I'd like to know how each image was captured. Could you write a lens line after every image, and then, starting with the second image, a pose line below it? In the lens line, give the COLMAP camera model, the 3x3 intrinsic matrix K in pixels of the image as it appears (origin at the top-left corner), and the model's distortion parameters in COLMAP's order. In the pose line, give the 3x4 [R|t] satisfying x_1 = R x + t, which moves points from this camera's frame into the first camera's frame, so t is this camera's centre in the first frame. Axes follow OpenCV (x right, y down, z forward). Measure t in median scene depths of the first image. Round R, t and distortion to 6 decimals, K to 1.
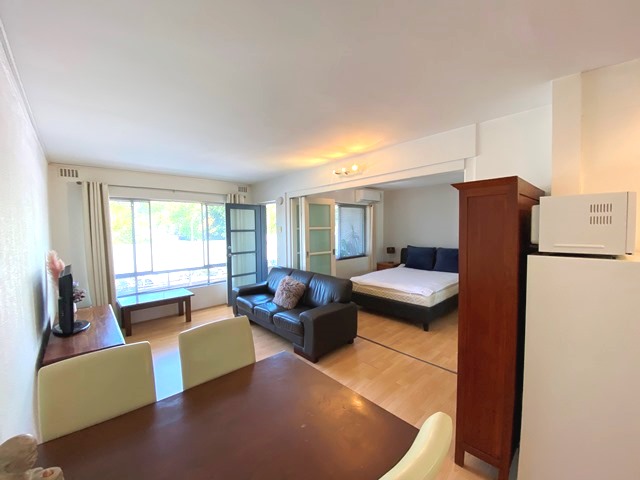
lens RADIAL K [[256.7, 0, 313.2], [0, 256.7, 236.5], [0, 0, 1]] dist [-0.008808, -0.001221]
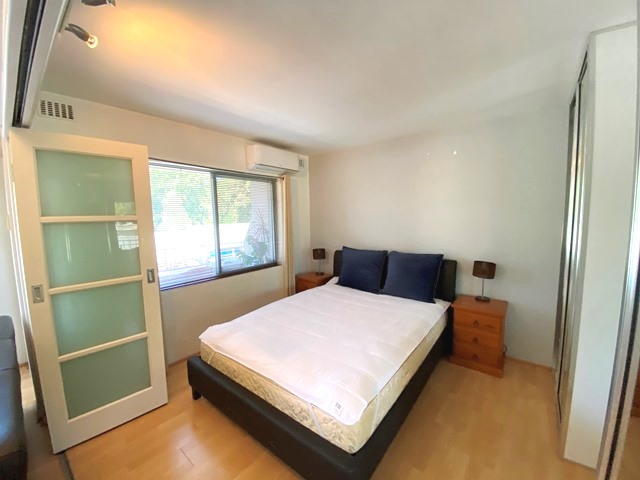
lens RADIAL K [[256.7, 0, 325.5], [0, 256.7, 242.1], [0, 0, 1]] dist [-0.008808, -0.001221]
pose [[0.984155, -0.031185, 0.174549, 0.217410], [0.020574, 0.997847, 0.062273, -0.010900], [-0.176115, -0.057695, 0.982677, 0.414748]]
